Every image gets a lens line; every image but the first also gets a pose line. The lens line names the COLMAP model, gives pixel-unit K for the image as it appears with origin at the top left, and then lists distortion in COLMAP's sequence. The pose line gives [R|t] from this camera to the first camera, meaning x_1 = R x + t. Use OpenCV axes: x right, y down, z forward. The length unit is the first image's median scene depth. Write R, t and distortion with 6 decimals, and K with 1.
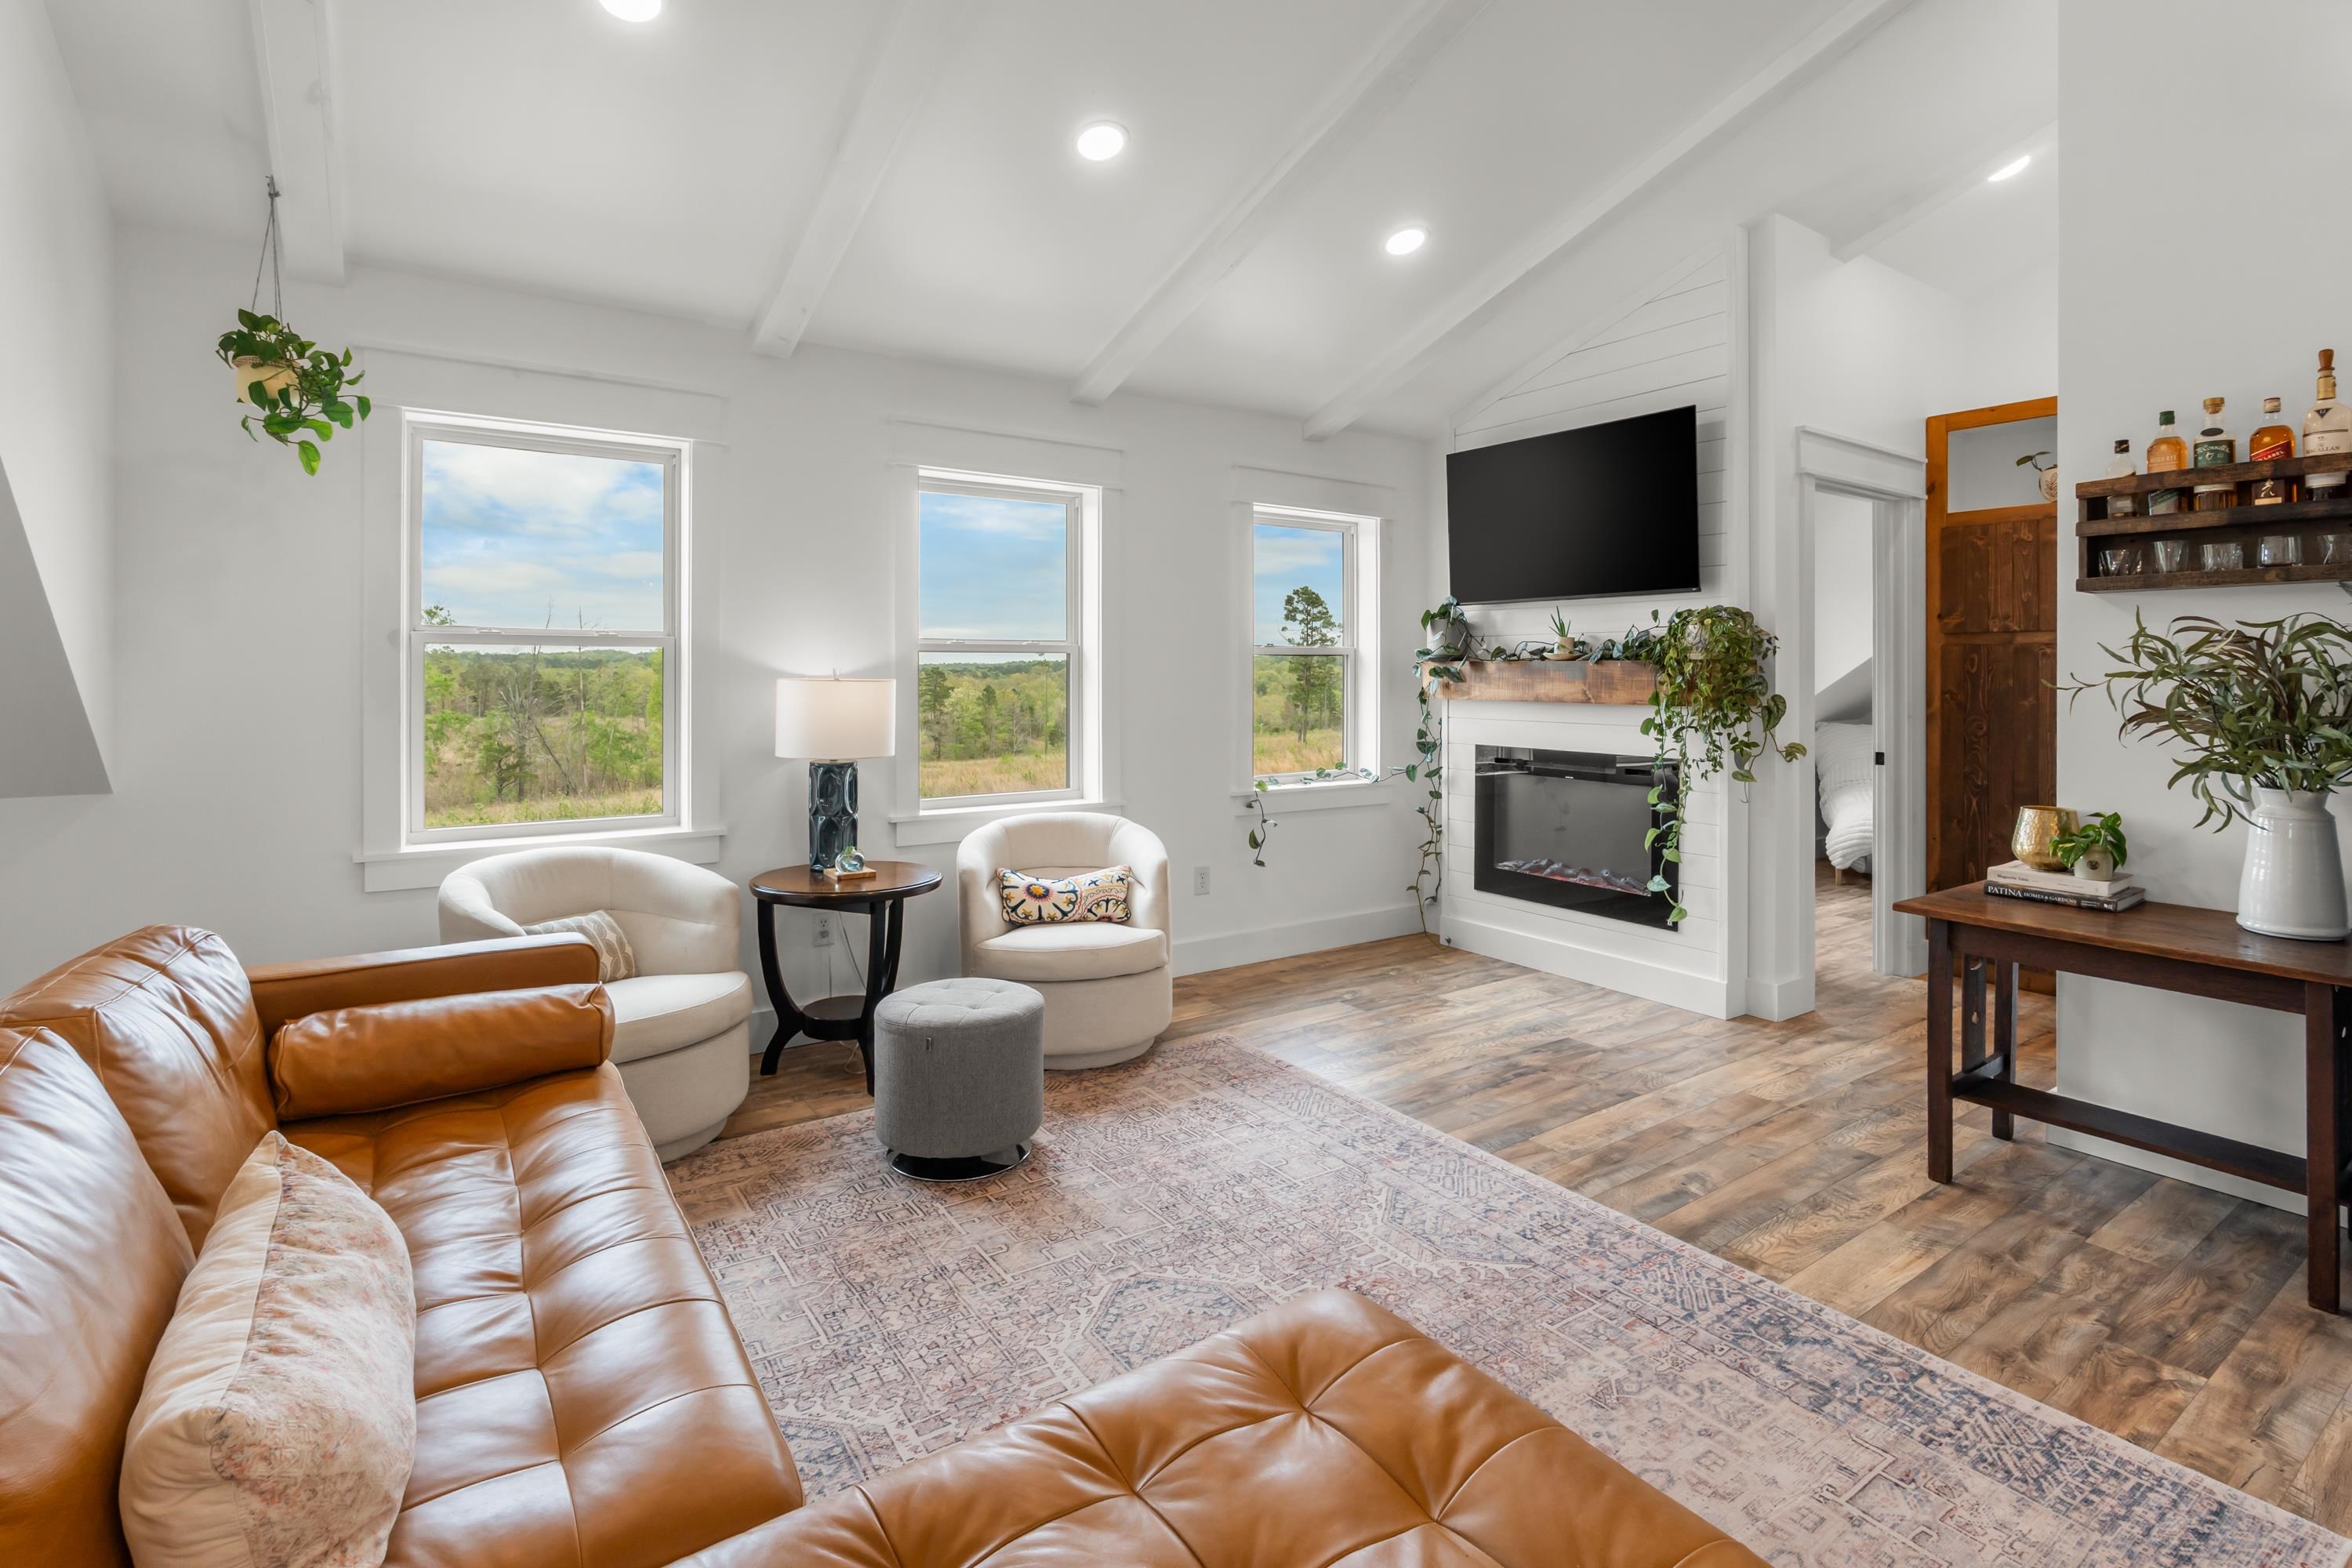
lens RADIAL K [[1113.7, 0, 1188.3], [0, 1113.7, 680.1], [0, 0, 1]] dist [-0.008003, -0.000055]
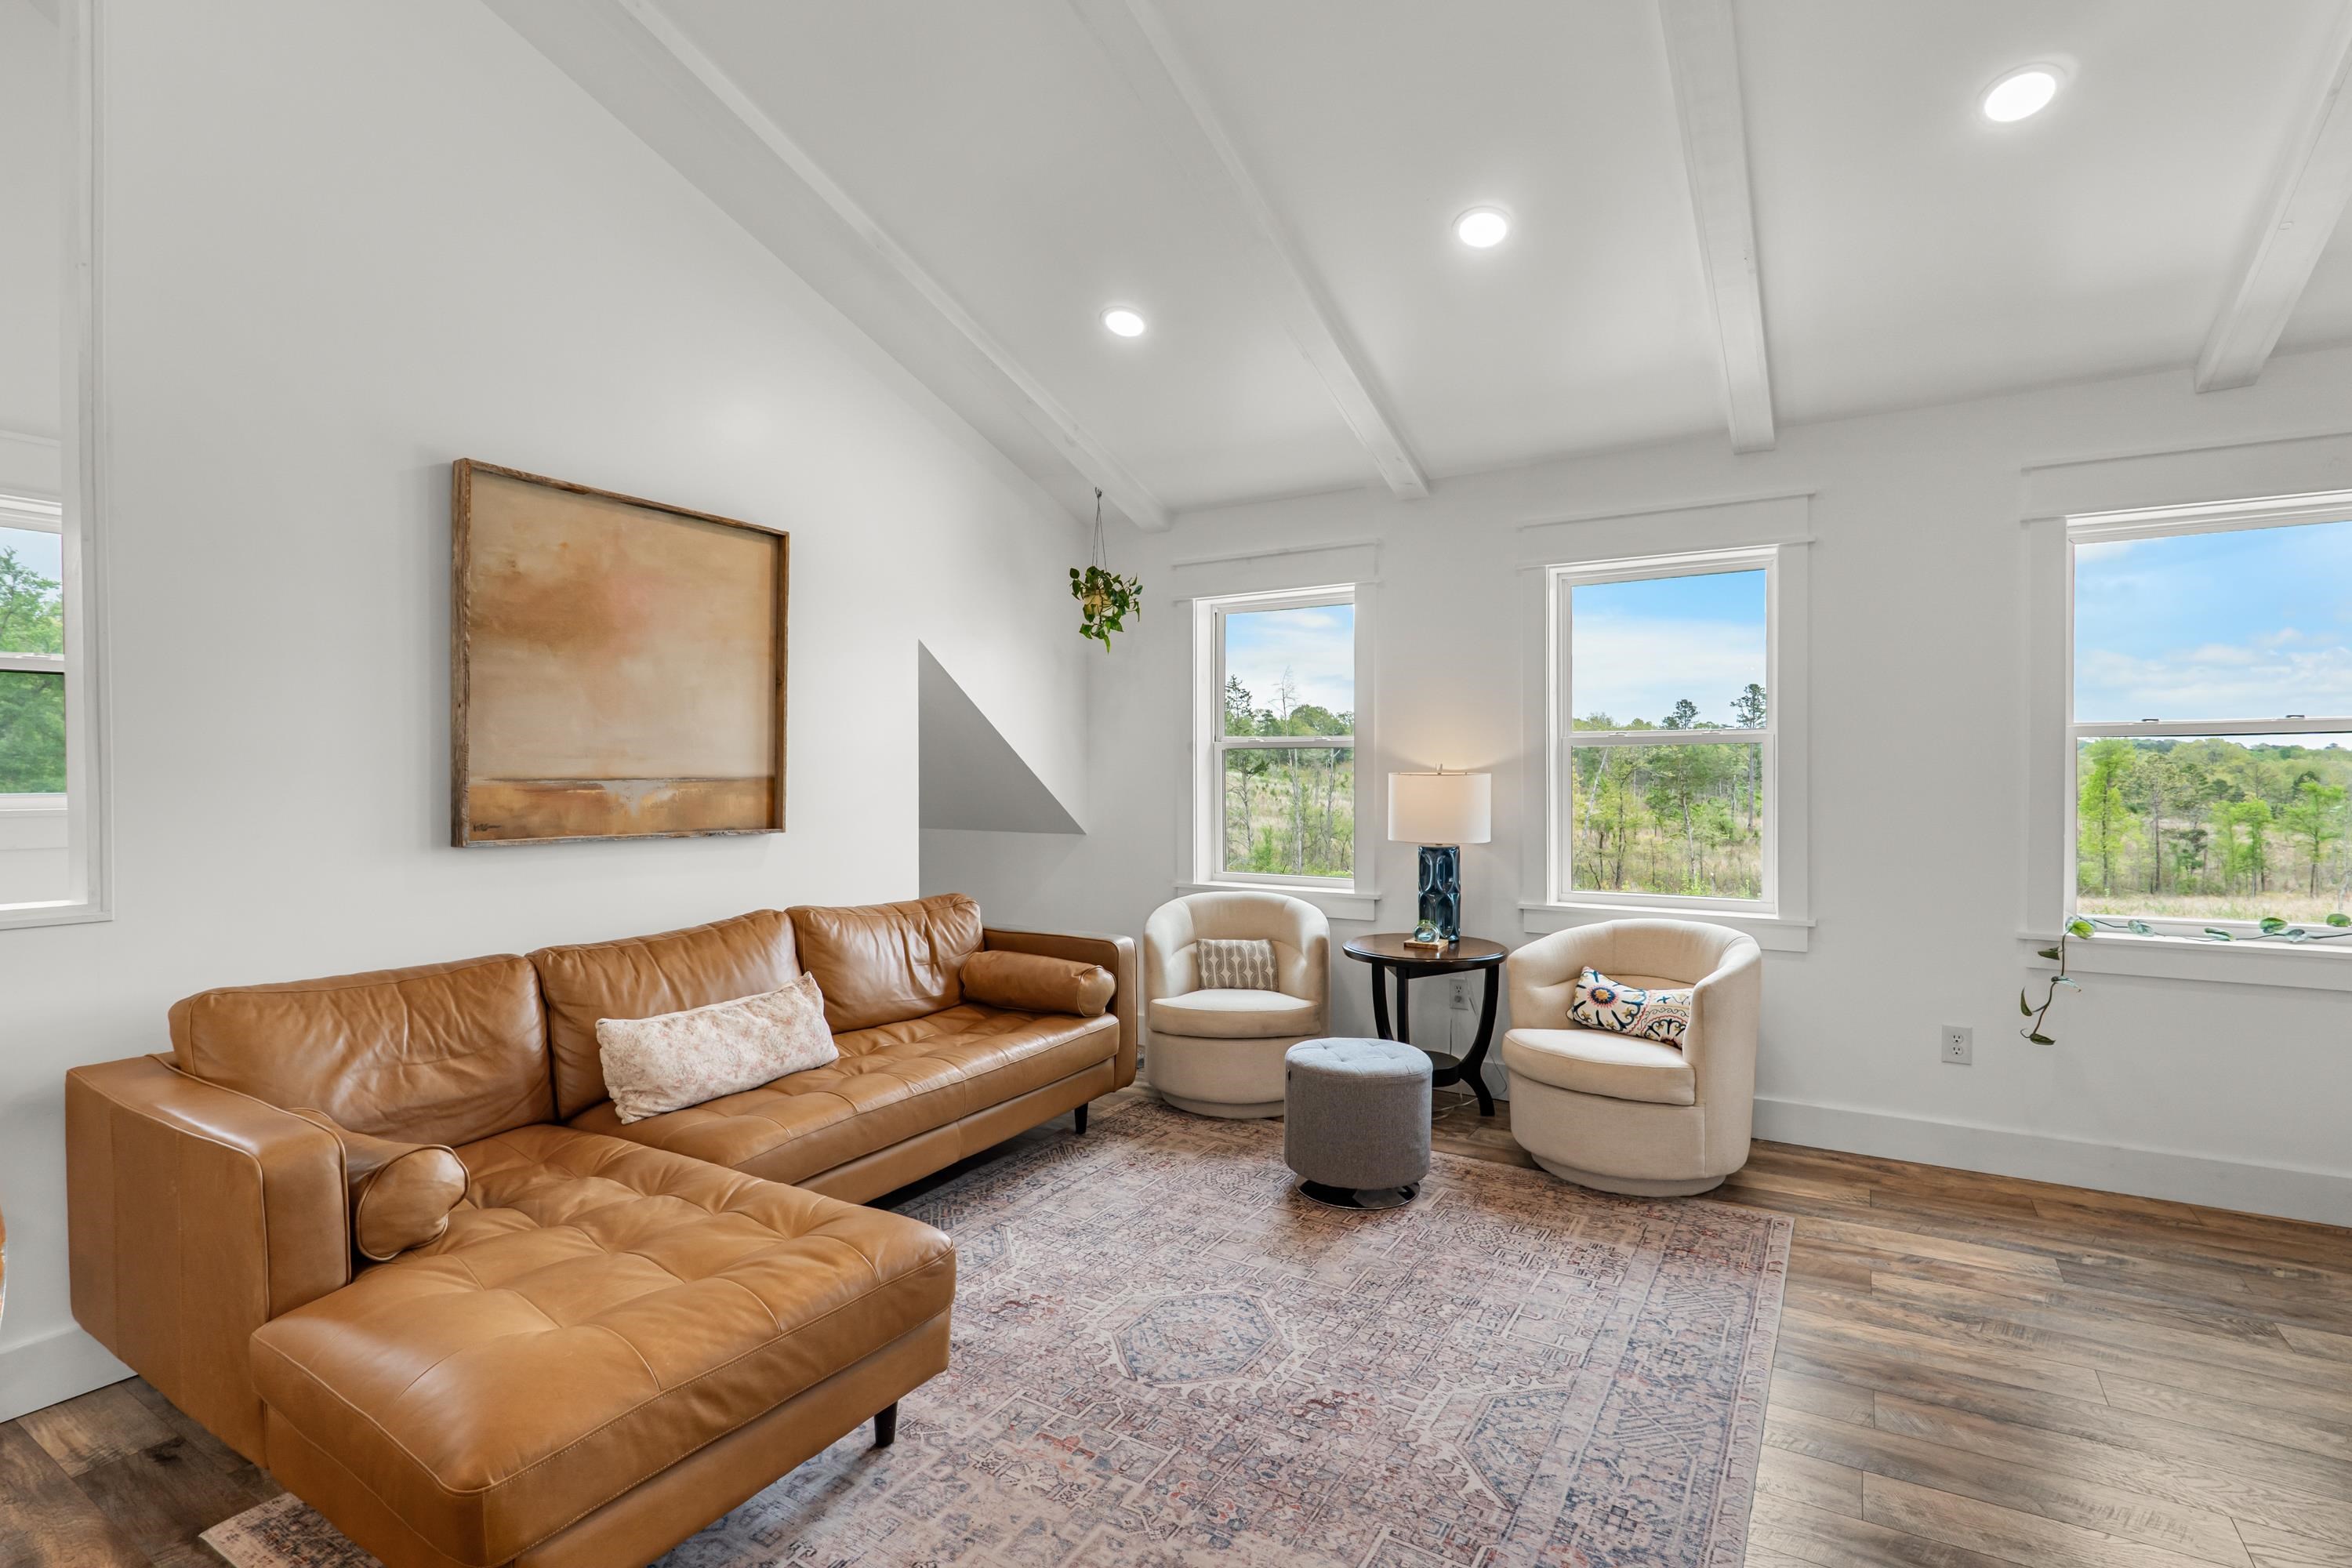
lens RADIAL K [[1113.7, 0, 1193.1], [0, 1113.7, 790.2], [0, 0, 1]] dist [-0.008003, -0.000055]
pose [[0.403848, 0.014787, -0.914707, 0.653225], [0.001083, 0.999861, 0.016642, -0.002742], [0.914826, -0.007712, 0.403776, 0.328607]]
